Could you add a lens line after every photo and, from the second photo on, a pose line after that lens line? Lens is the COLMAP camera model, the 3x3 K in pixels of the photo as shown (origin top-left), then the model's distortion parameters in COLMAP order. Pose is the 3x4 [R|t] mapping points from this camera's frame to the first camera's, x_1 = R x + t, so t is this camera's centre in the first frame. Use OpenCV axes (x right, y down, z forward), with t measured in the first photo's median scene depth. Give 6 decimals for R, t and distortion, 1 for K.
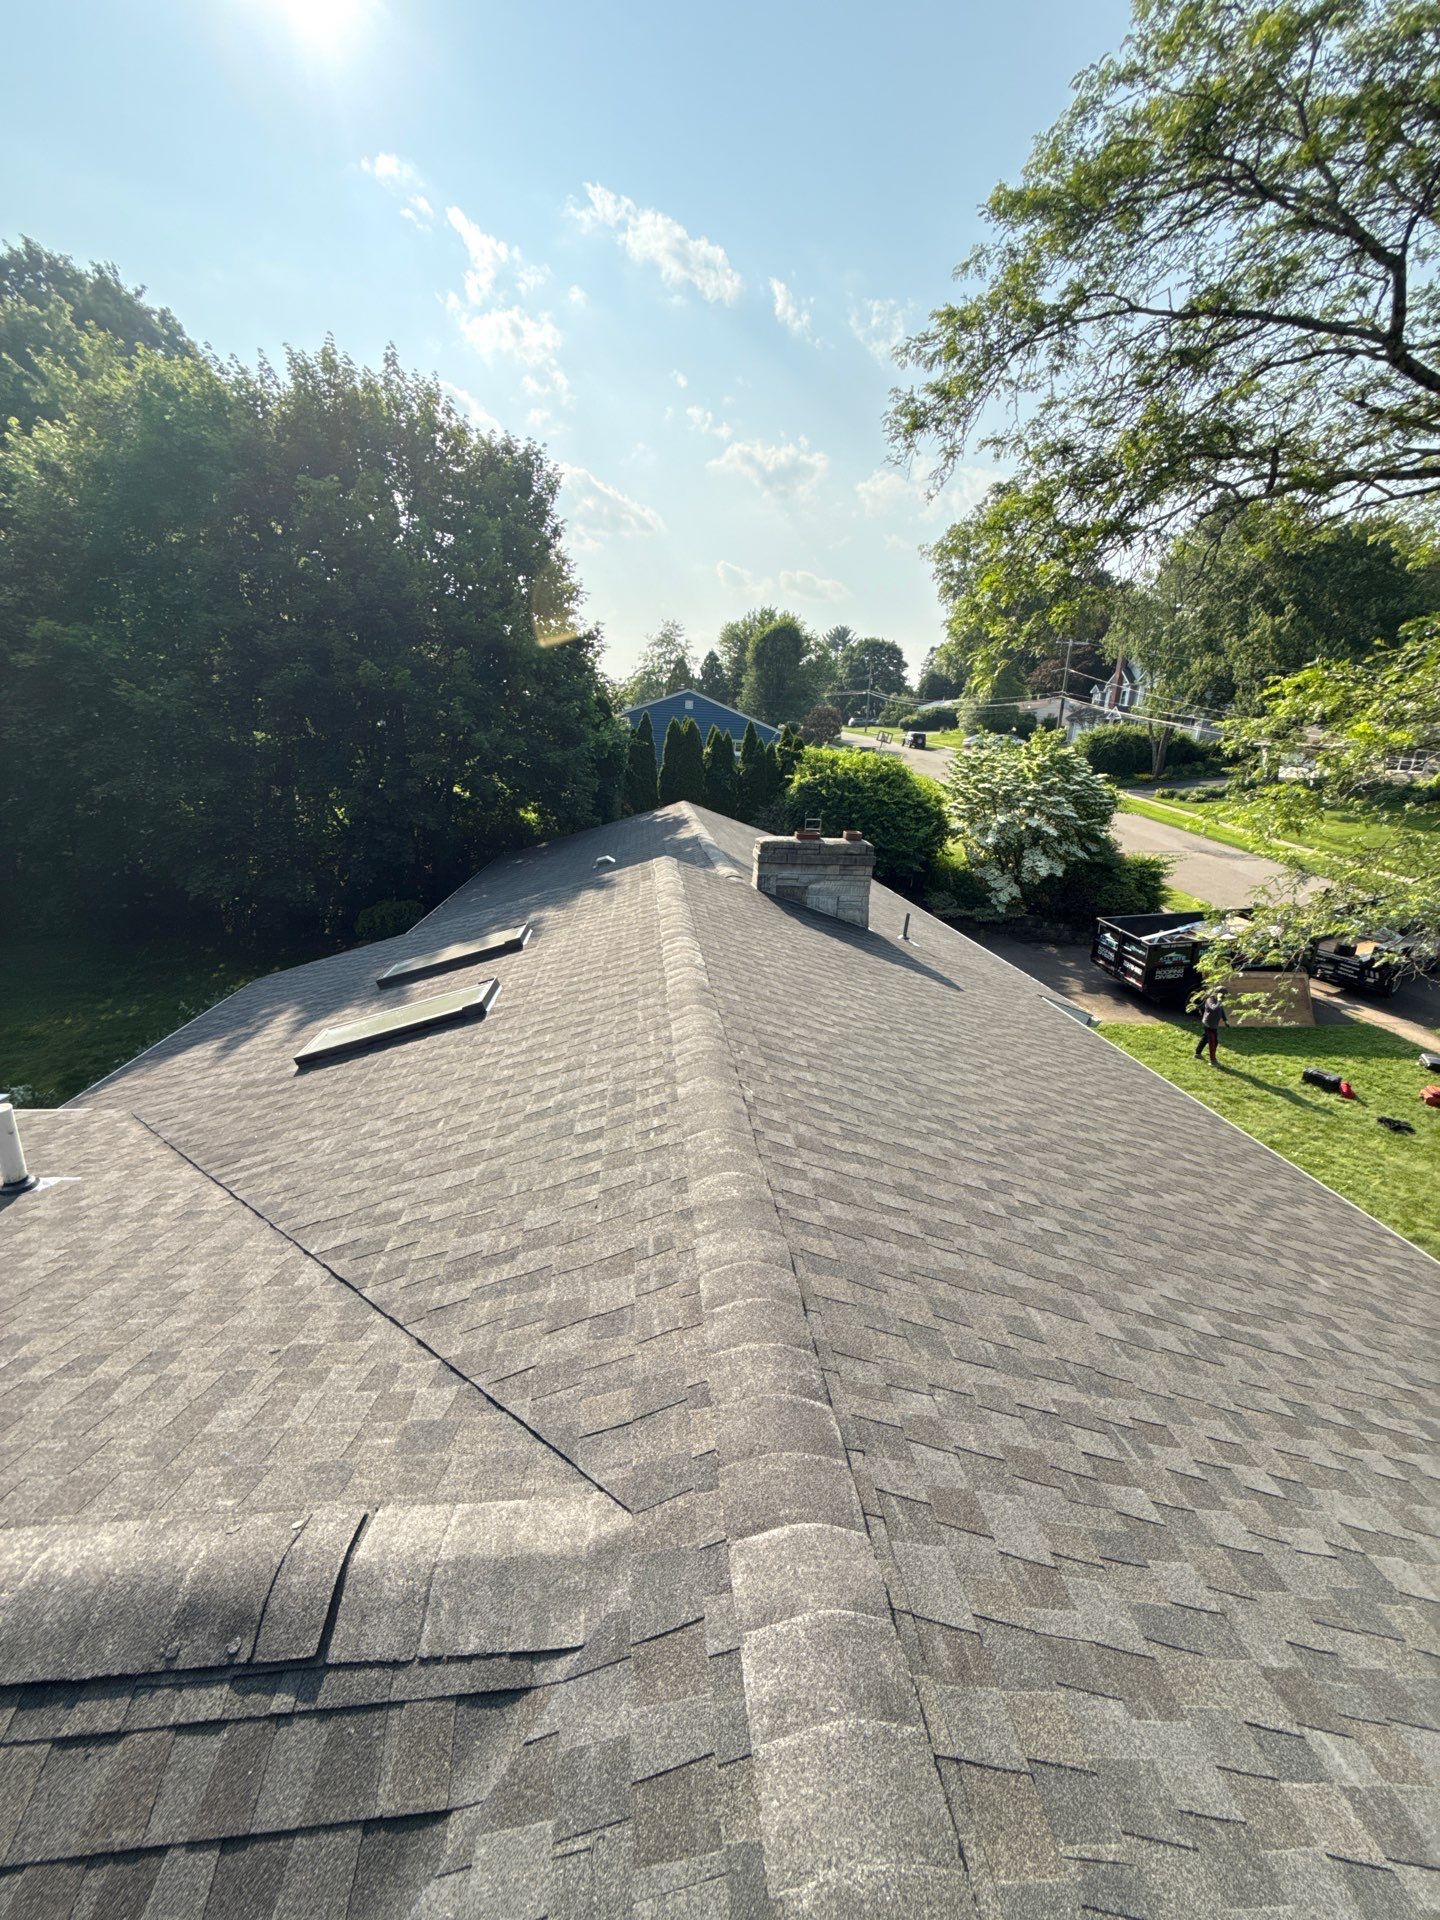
lens RADIAL K [[763.9, 0, 719.4], [0, 763.9, 963.6], [0, 0, 1]] dist [0.001564, -0.000912]
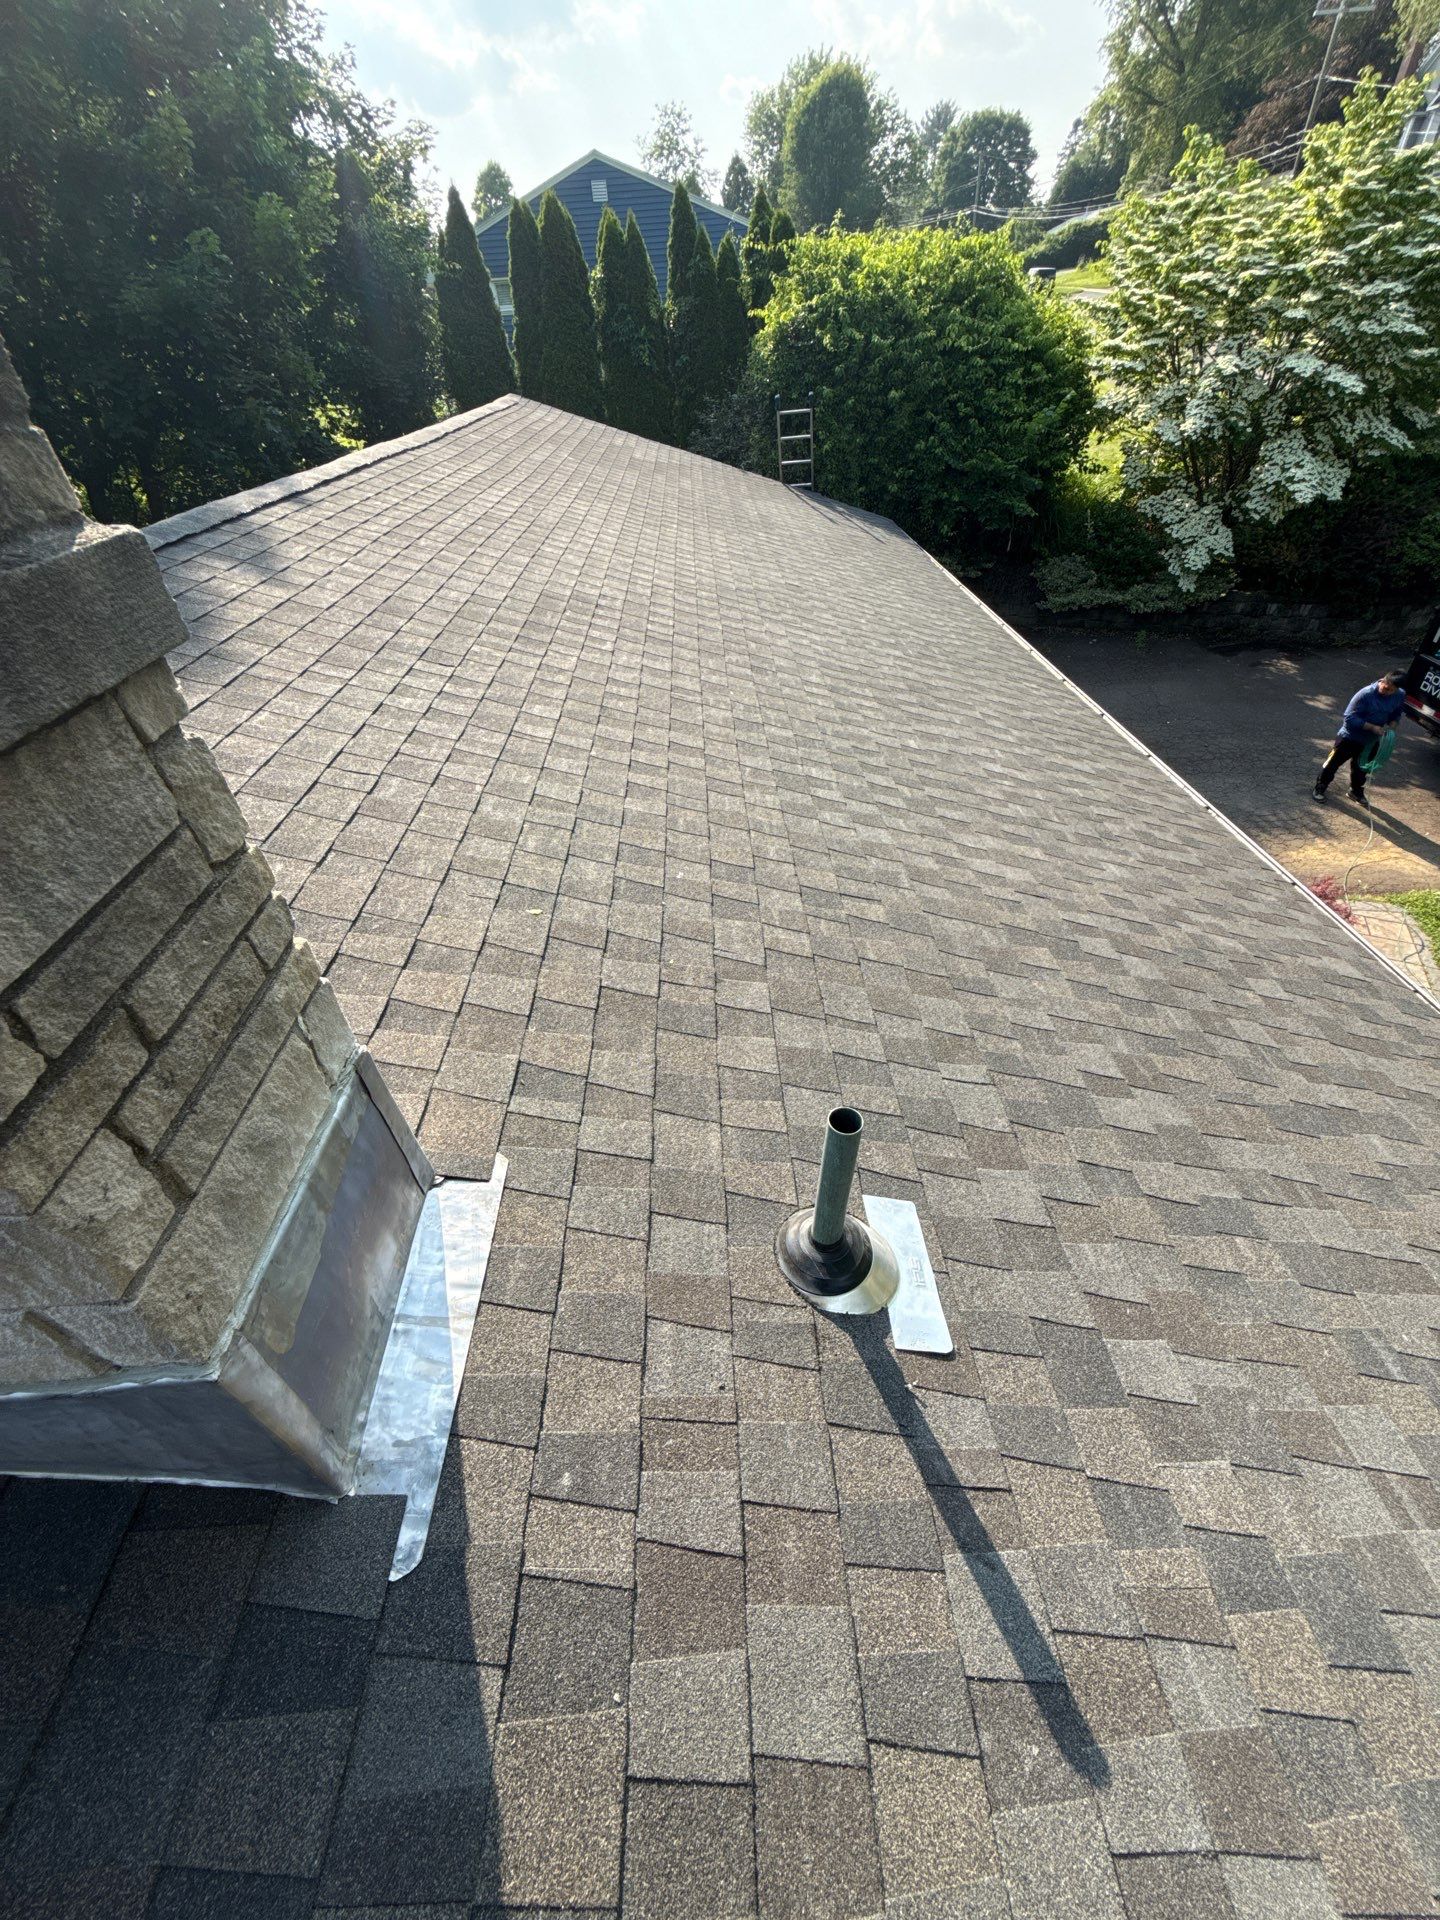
lens RADIAL K [[763.9, 0, 728.8], [0, 763.9, 959.8], [0, 0, 1]] dist [0.001564, -0.000912]
pose [[0.993834, -0.035259, -0.105121, 0.108330], [0.073100, 0.921222, 0.382108, -0.057038], [0.083367, -0.387436, 0.918119, 0.404118]]
